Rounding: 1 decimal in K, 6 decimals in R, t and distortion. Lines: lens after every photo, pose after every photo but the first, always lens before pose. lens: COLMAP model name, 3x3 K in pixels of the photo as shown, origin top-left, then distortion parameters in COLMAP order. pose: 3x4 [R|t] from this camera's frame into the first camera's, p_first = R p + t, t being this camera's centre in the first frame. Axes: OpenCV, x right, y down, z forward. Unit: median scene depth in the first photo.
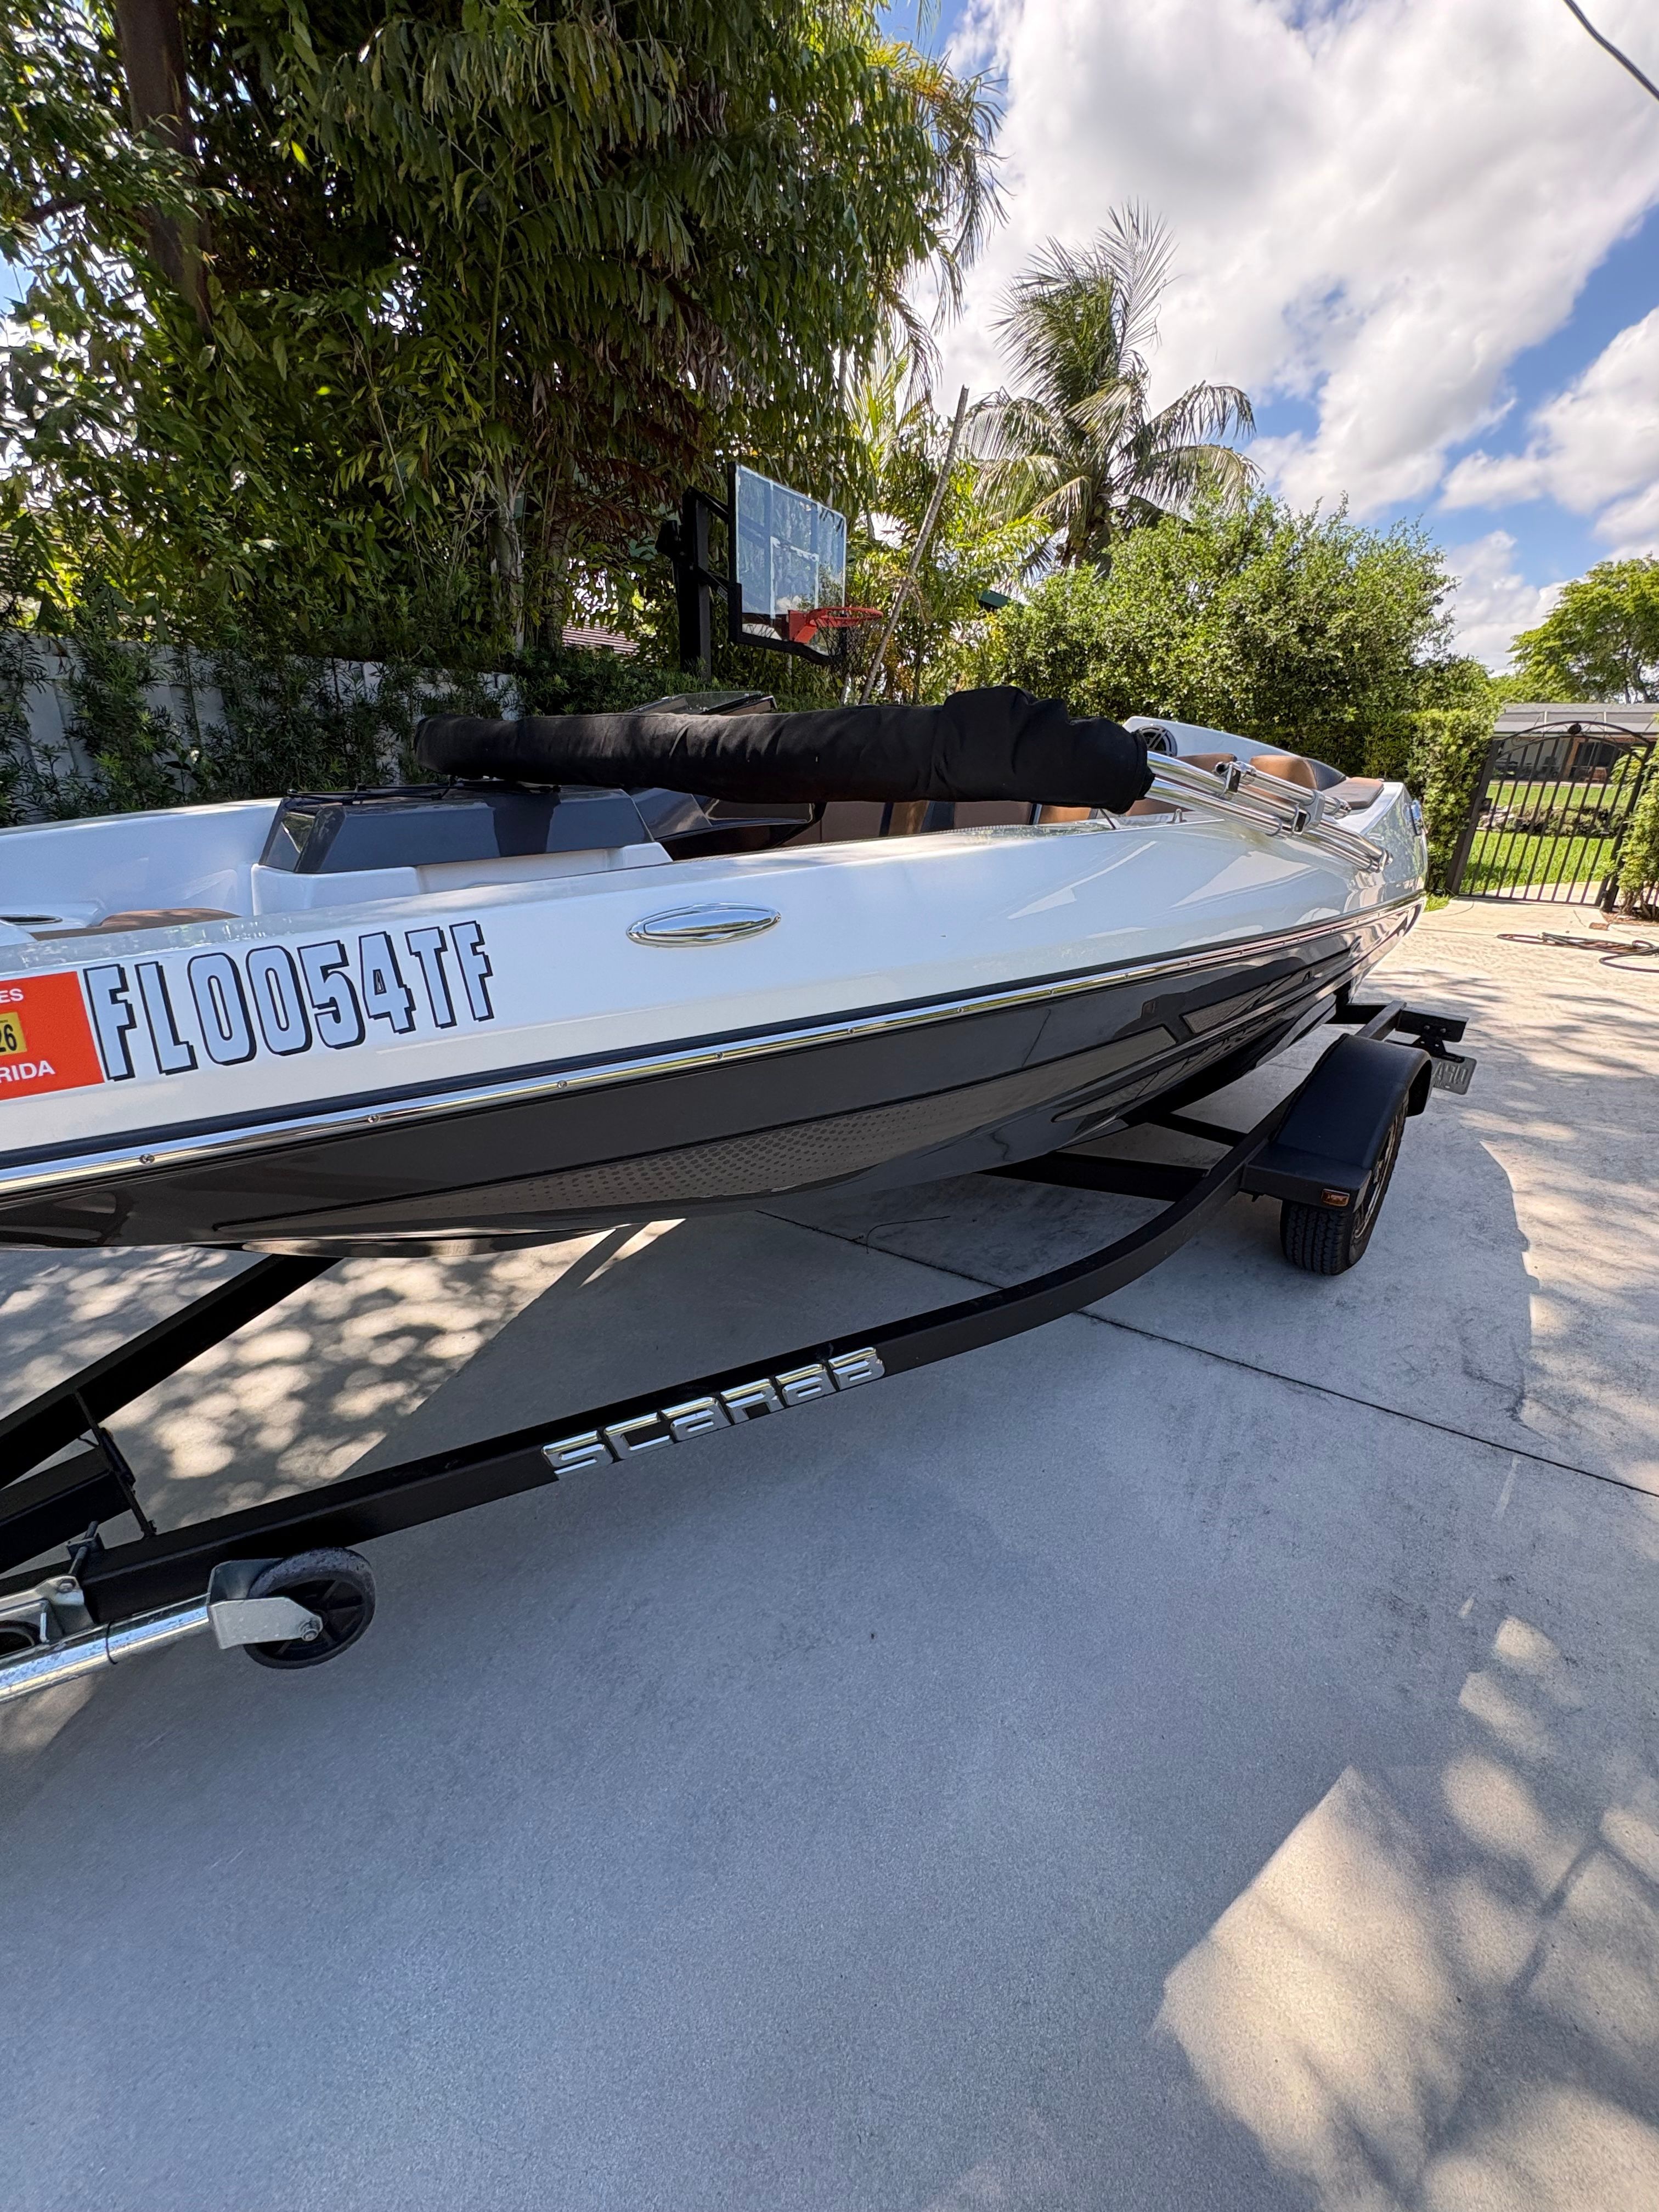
lens RADIAL K [[879.5, 0, 830.4], [0, 879.5, 1108.1], [0, 0, 1]] dist [0.000800, -0.000336]
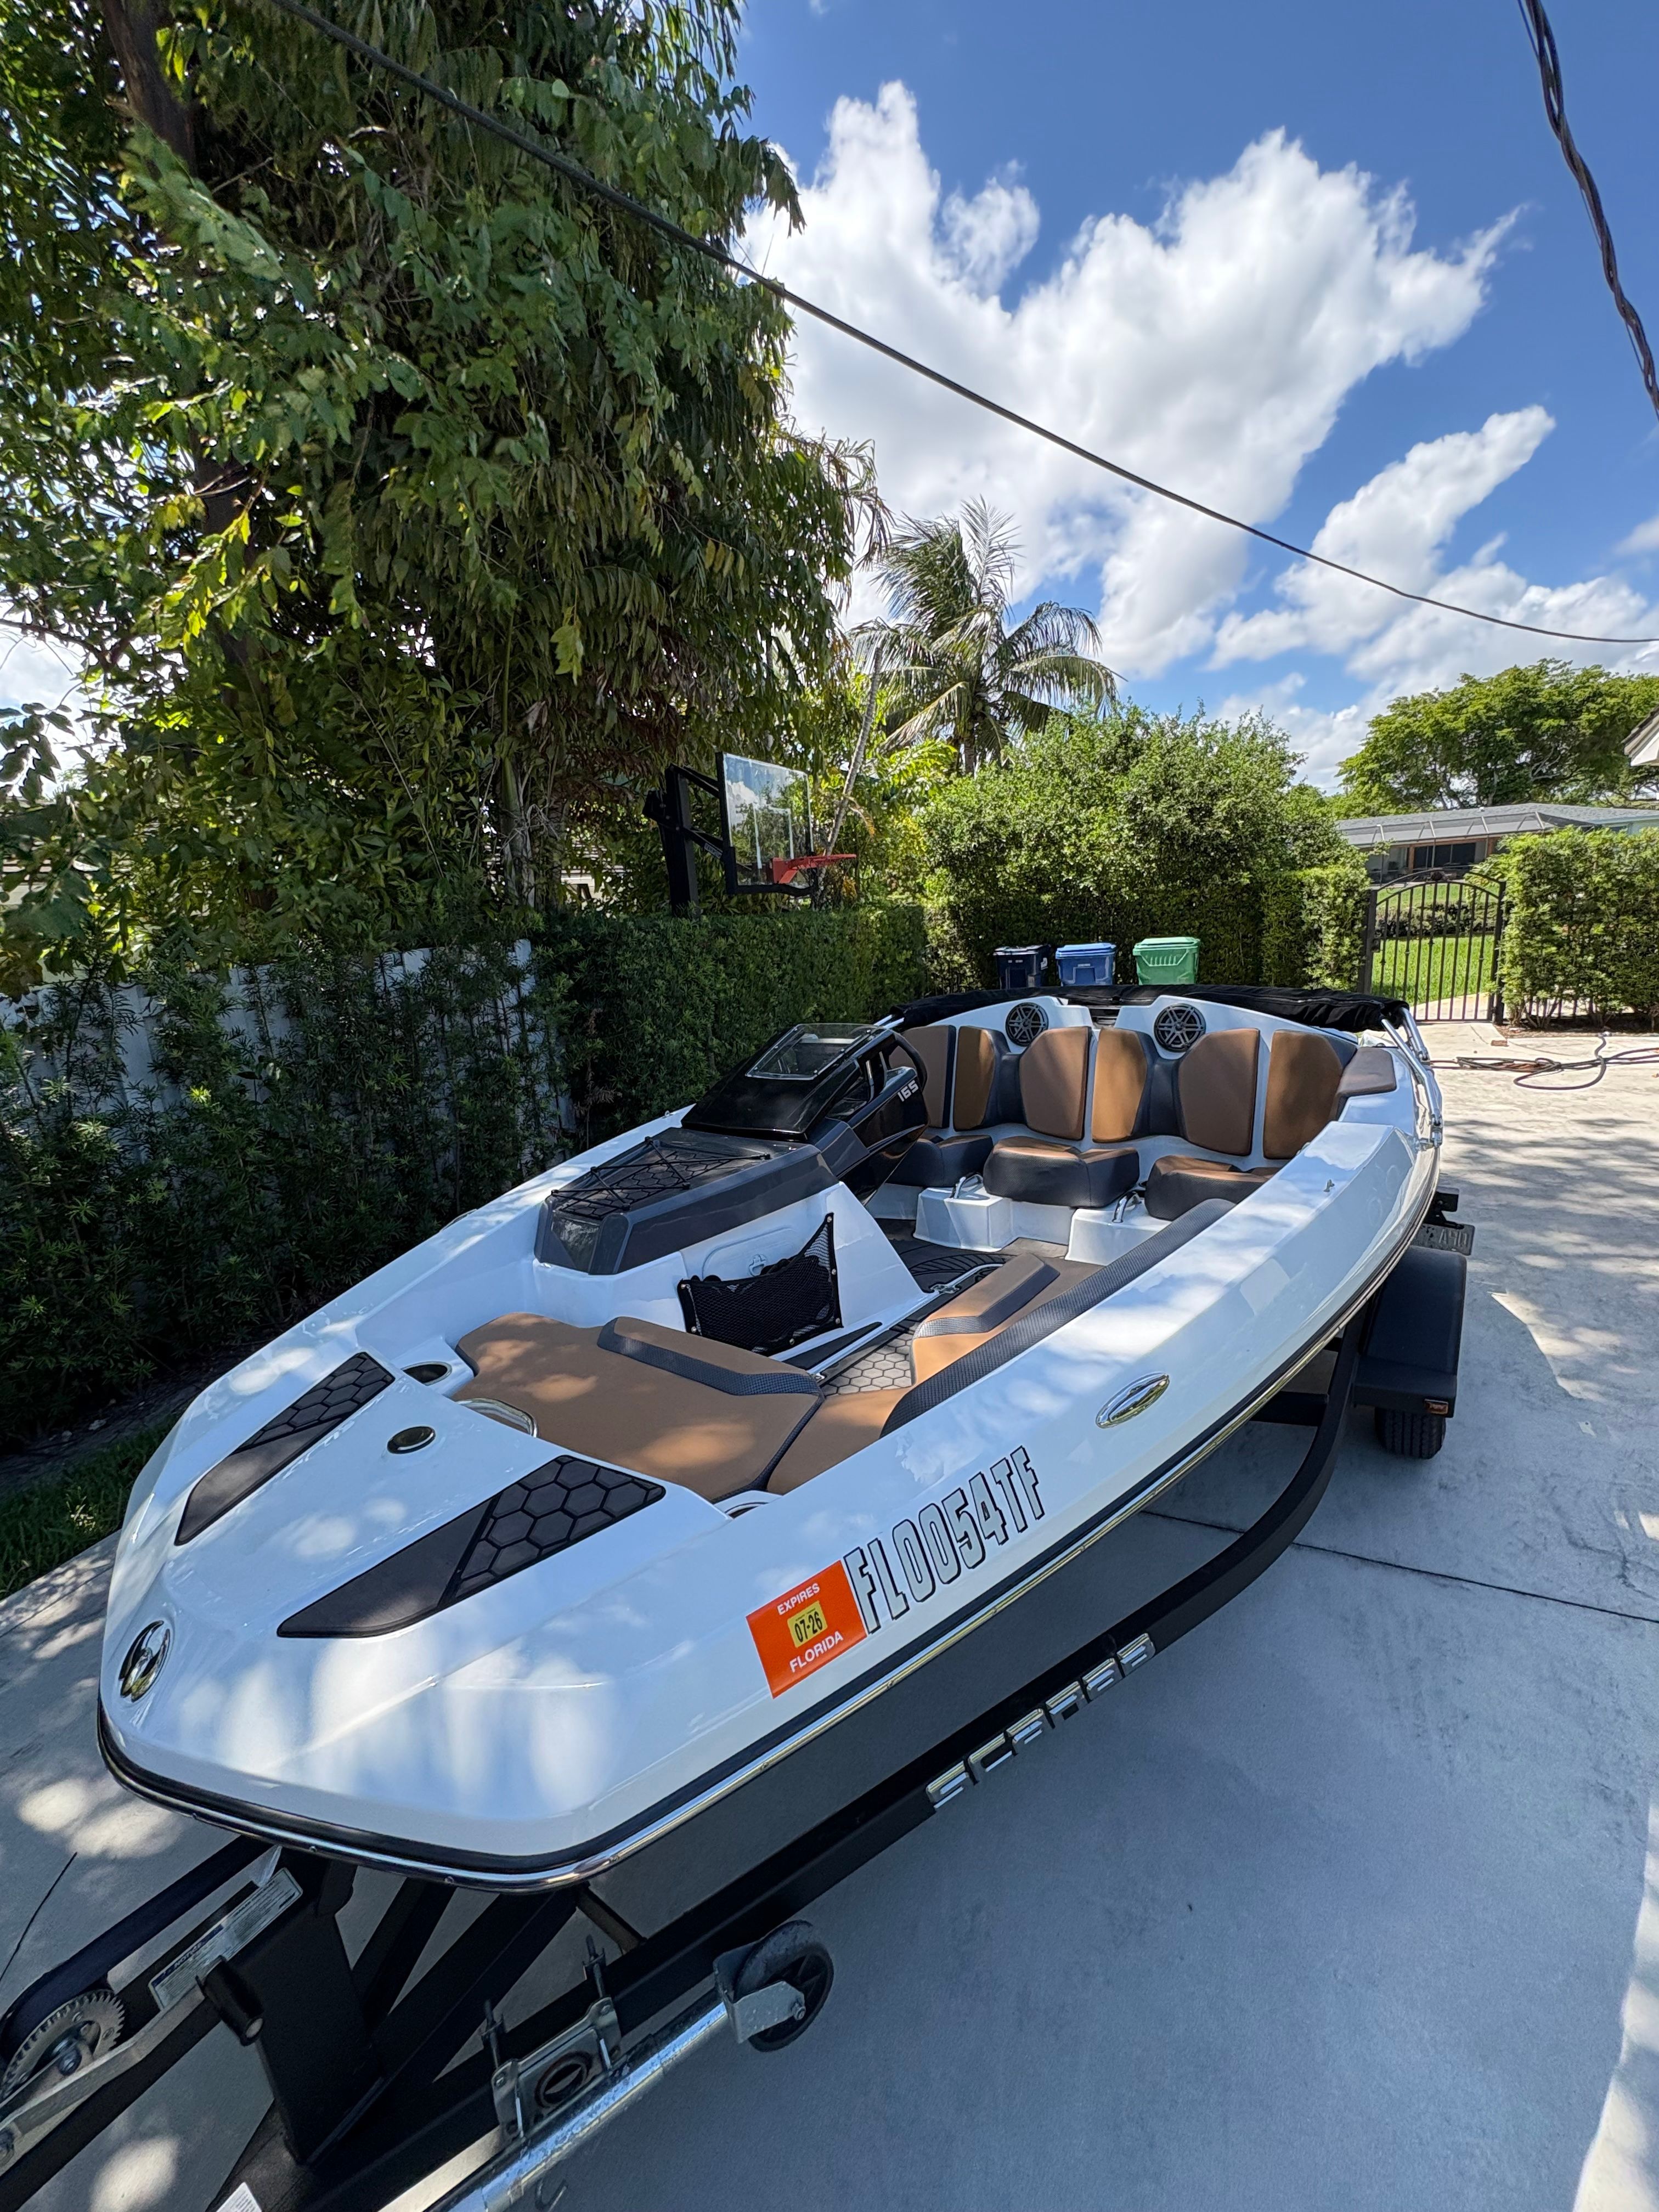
lens RADIAL K [[879.5, 0, 830.4], [0, 879.5, 1108.1], [0, 0, 1]] dist [0.000800, -0.000336]
pose [[0.990748, -0.110994, 0.078090, -0.084269], [0.121932, 0.980656, -0.153121, -0.063085], [-0.059584, 0.161226, 0.985117, -0.054245]]
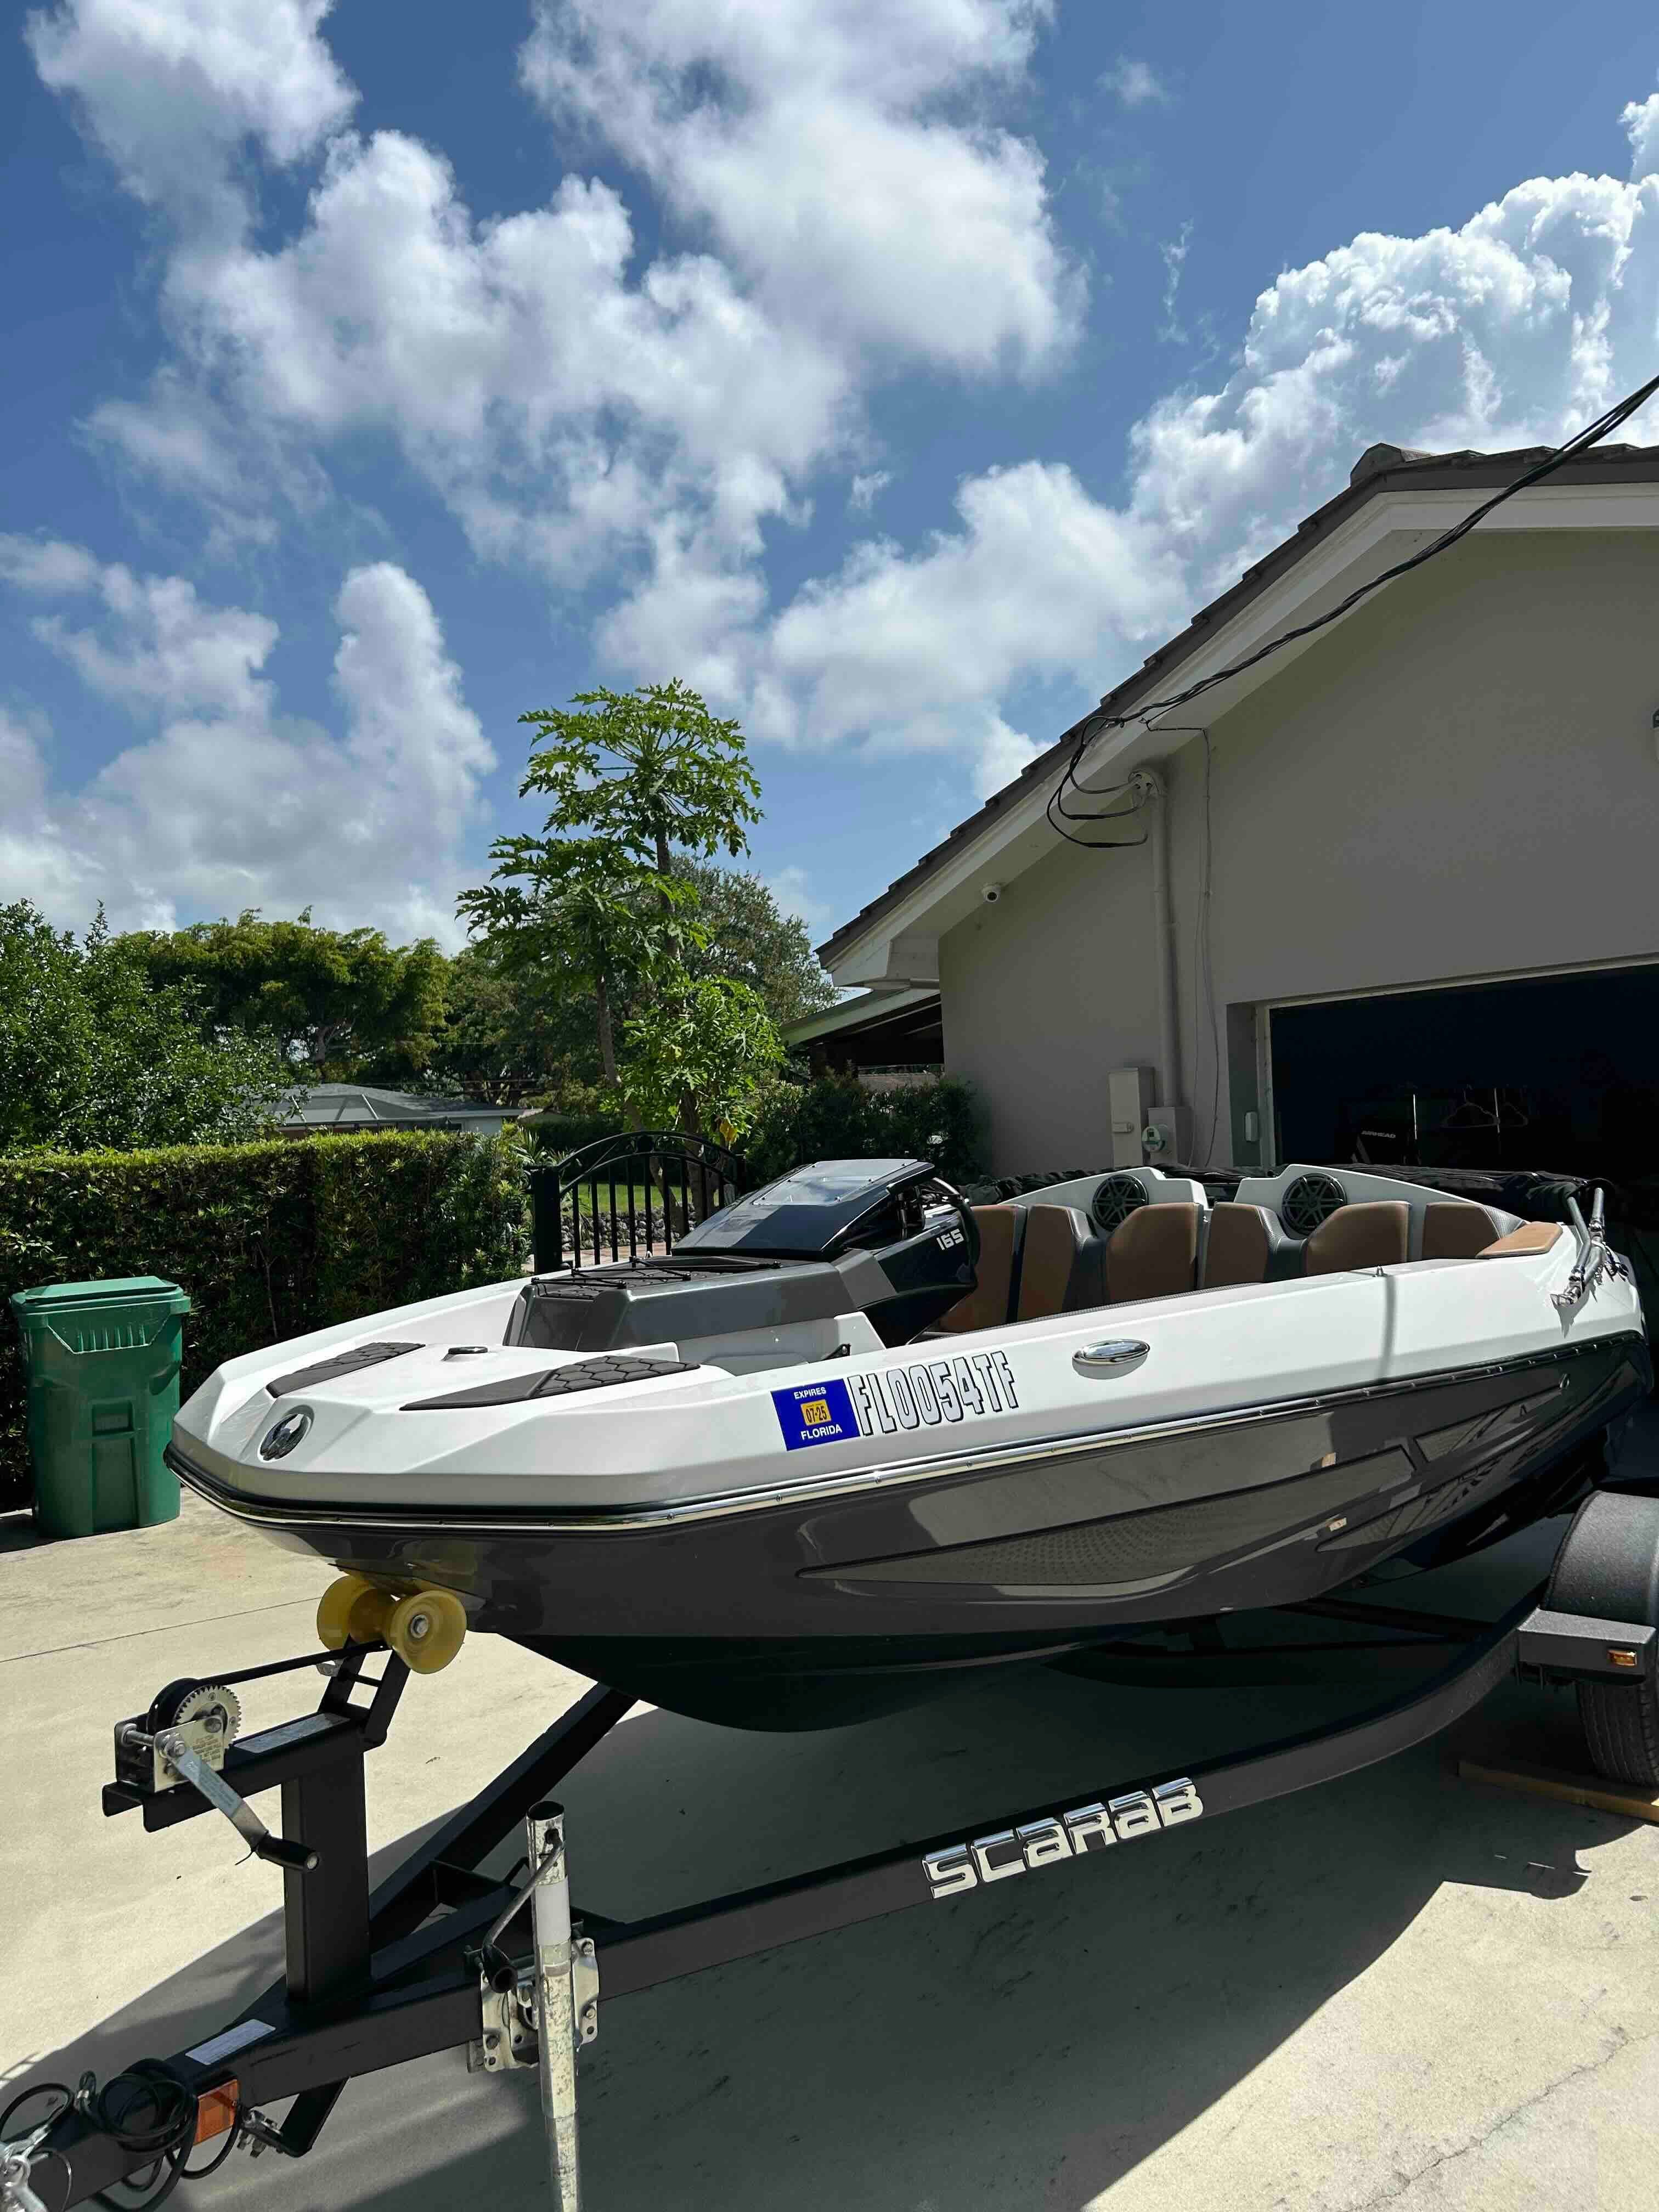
lens RADIAL K [[1684.5, 0, 807.2], [0, 1684.5, 1096.9], [0, 0, 1]] dist [0.045747, -0.034501]
pose [[0.997803, -0.036561, 0.055245, -0.103655], [0.055924, 0.911904, -0.406575, 0.071056], [-0.035513, 0.408771, 0.911946, -0.238177]]
